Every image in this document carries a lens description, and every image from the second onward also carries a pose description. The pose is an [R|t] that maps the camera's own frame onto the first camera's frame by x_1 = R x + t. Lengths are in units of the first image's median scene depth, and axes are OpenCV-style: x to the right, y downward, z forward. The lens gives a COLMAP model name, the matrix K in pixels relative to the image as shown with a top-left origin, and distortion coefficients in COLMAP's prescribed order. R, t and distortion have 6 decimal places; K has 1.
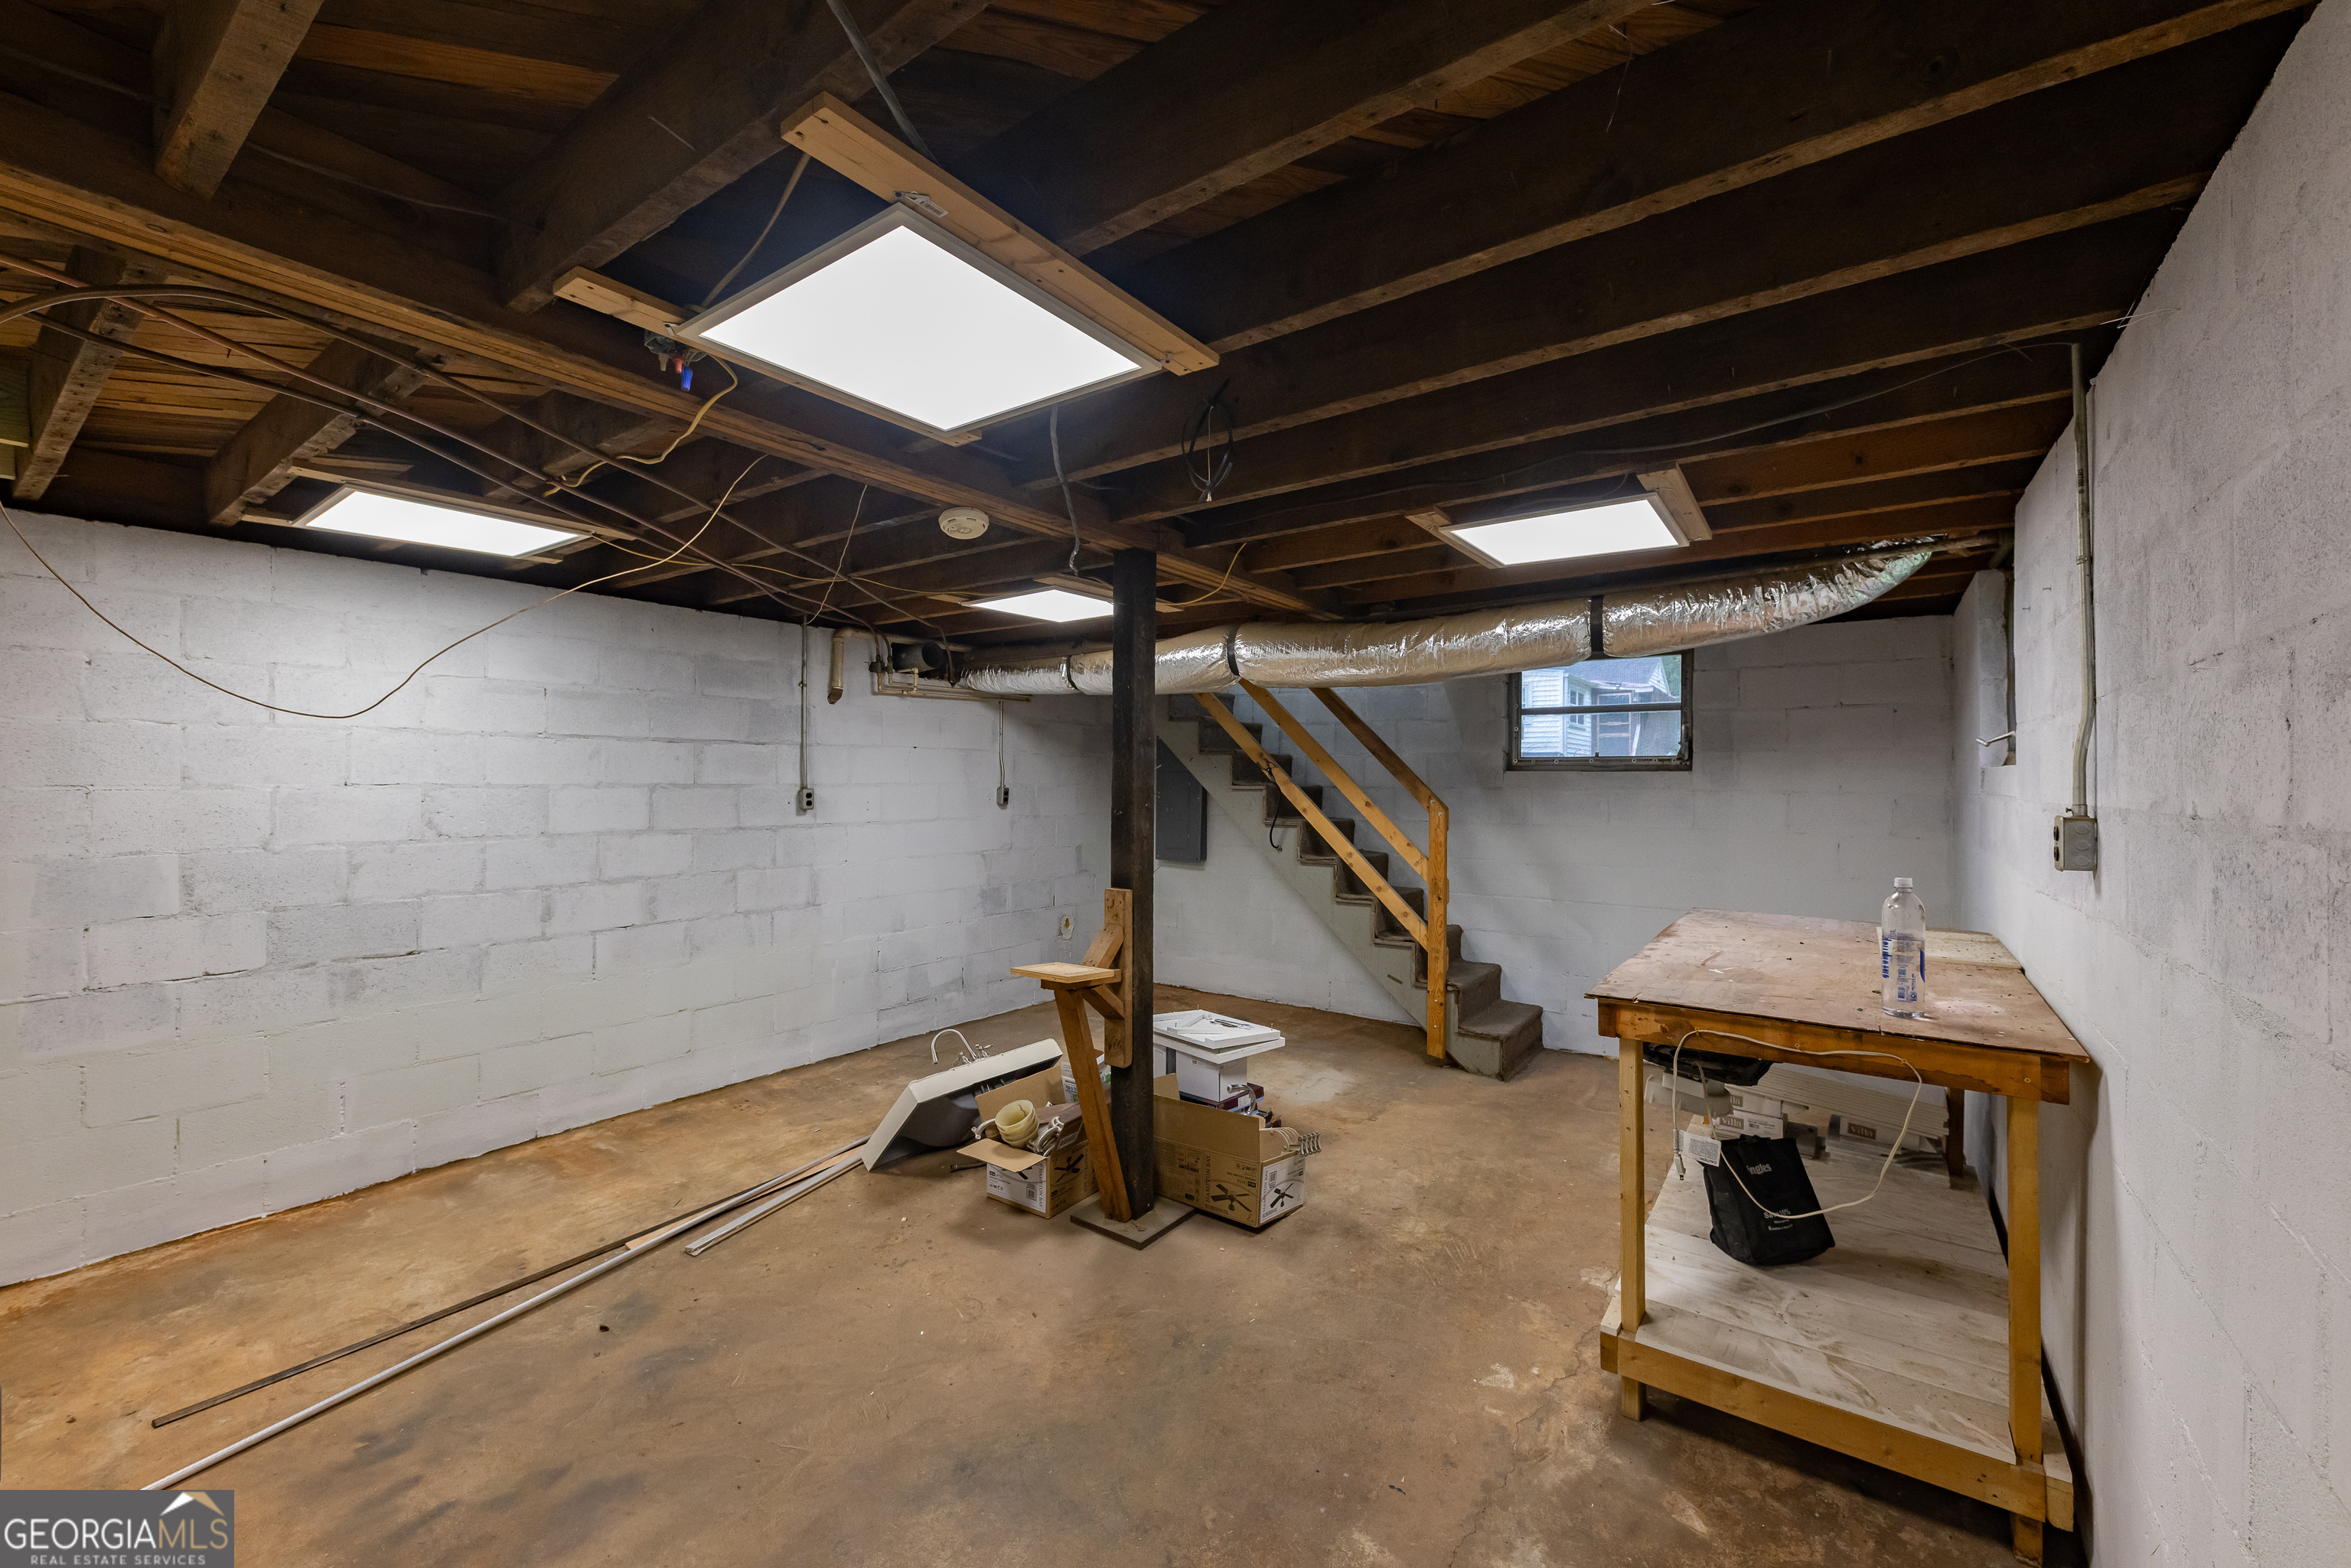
lens RADIAL K [[939.4, 0, 1175.5], [0, 939.4, 784.0], [0, 0, 1]] dist [-0.000615, -0.000126]
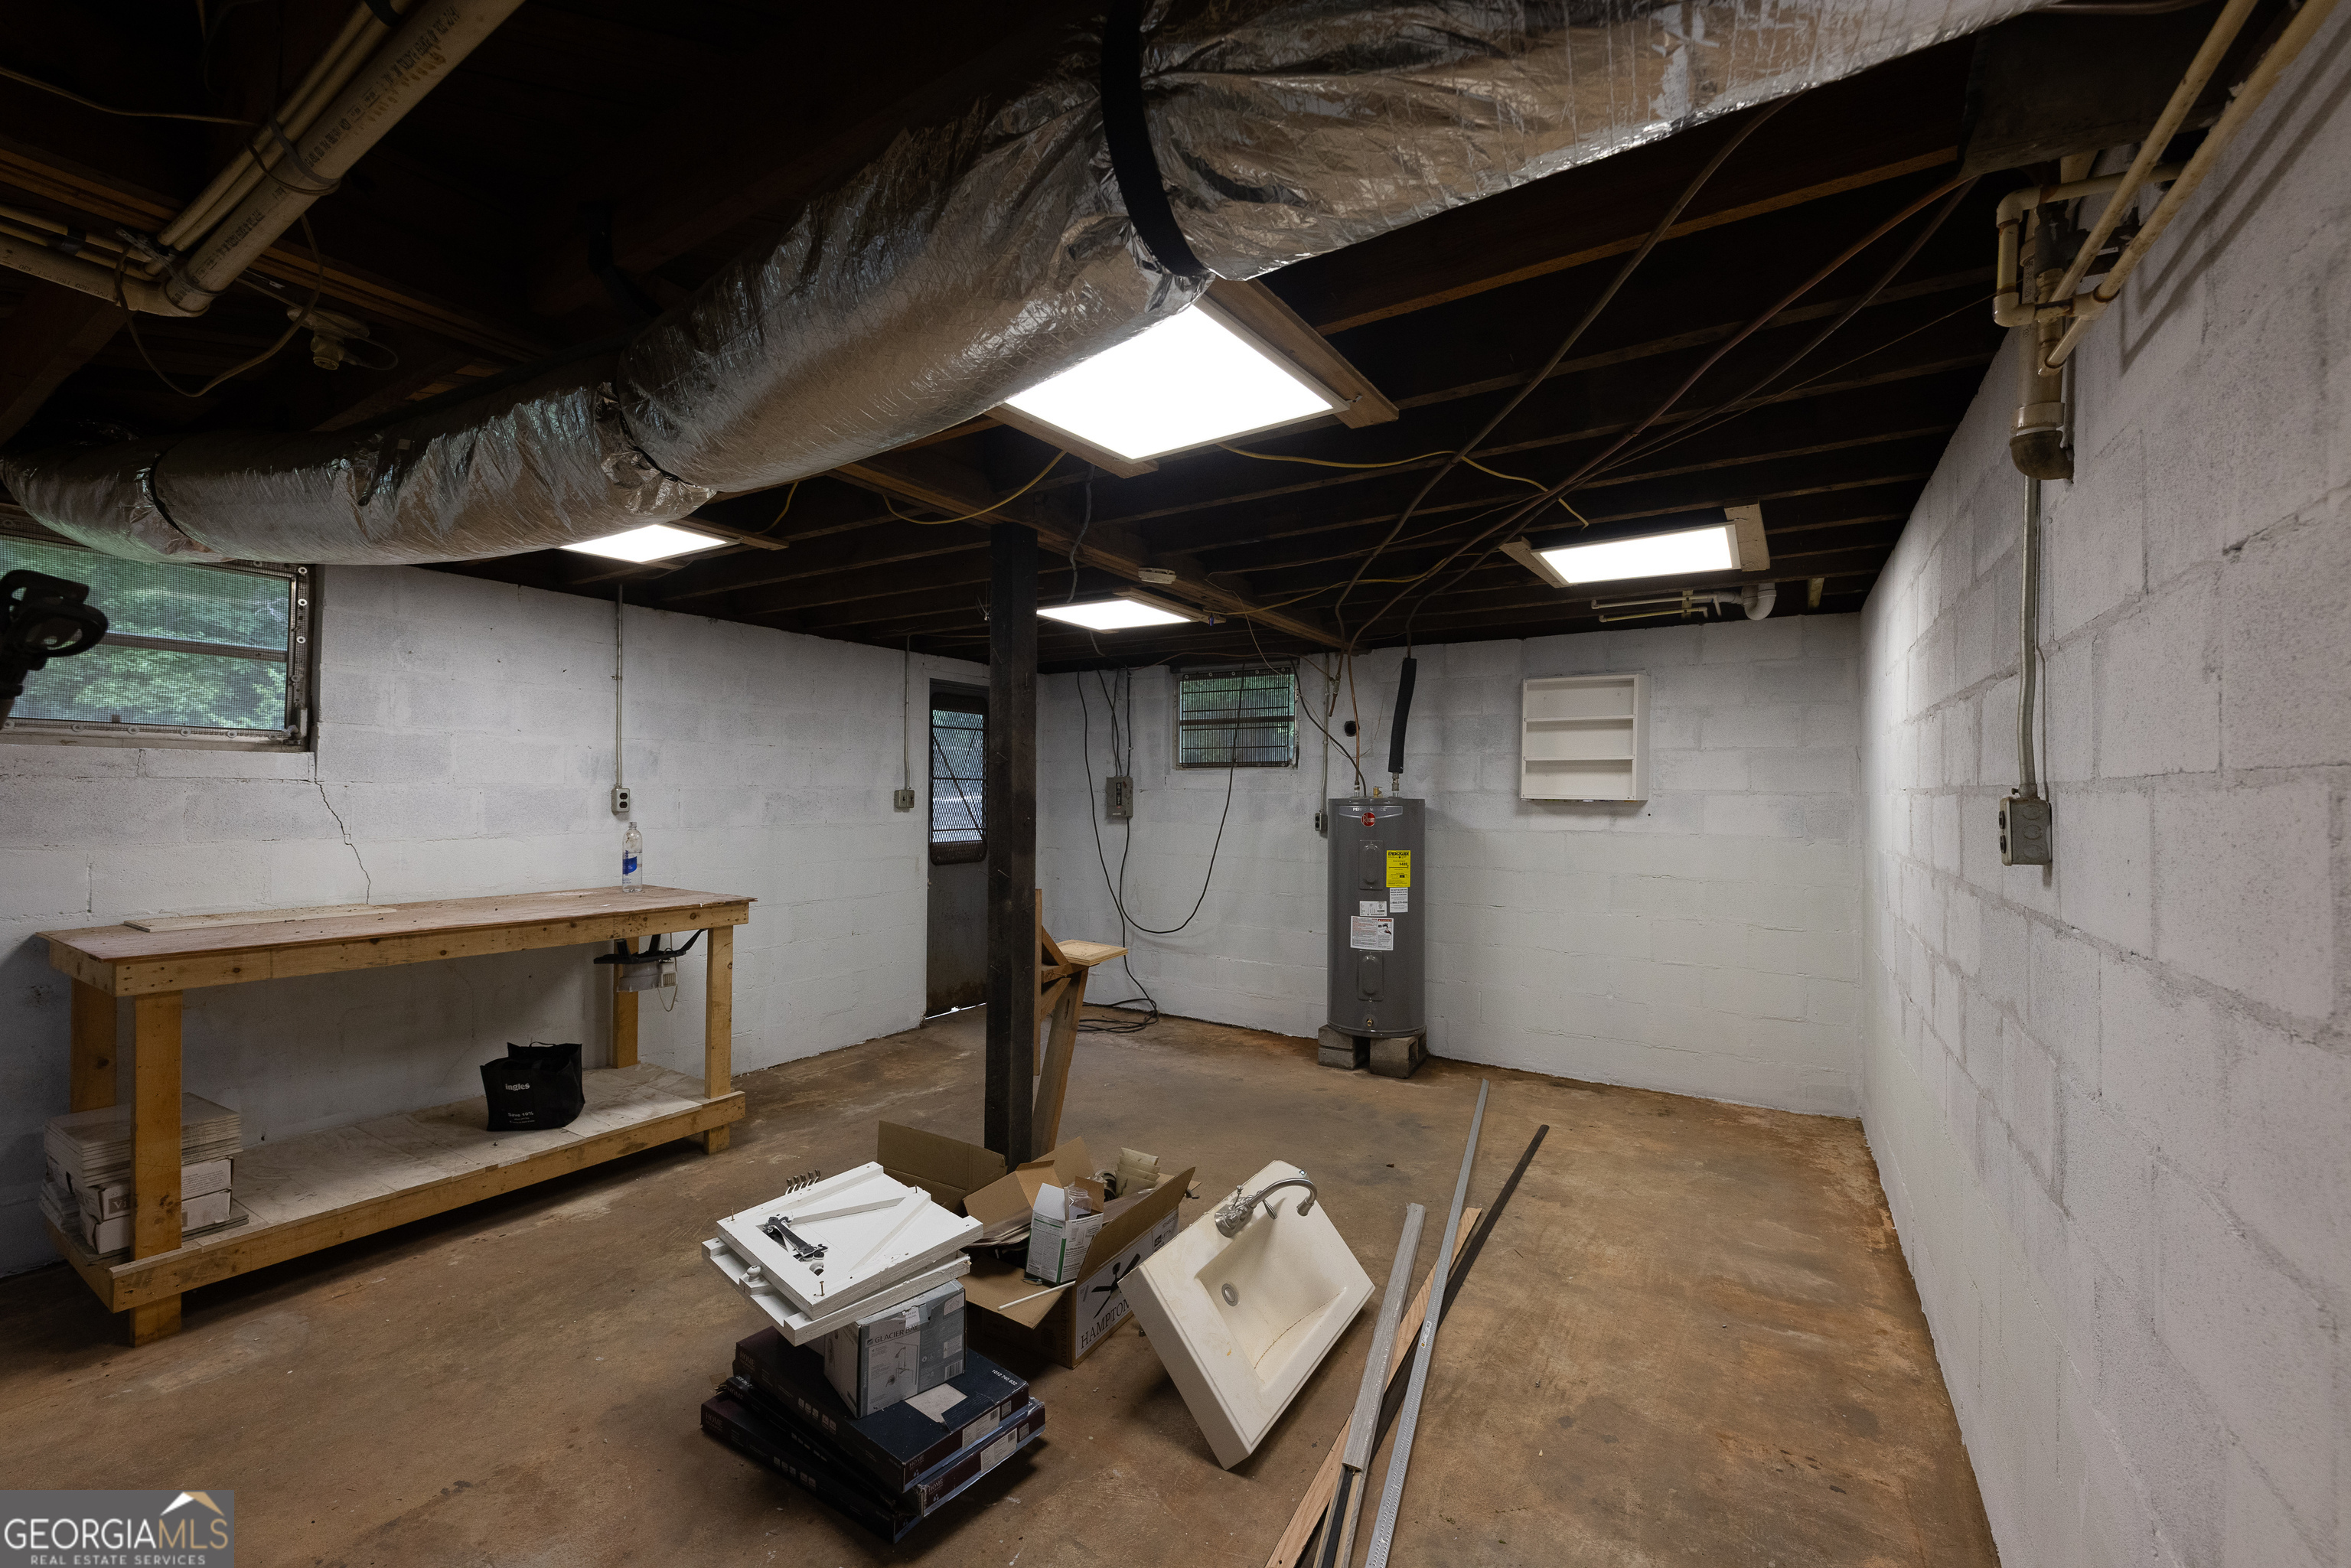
lens RADIAL K [[939.4, 0, 1175.5], [0, 939.4, 784.0], [0, 0, 1]] dist [-0.000615, -0.000126]
pose [[-0.997446, -0.012711, -0.070281, -0.136502], [-0.012559, 0.999918, -0.002606, 0.006071], [0.070308, -0.001717, -0.997524, 1.868417]]
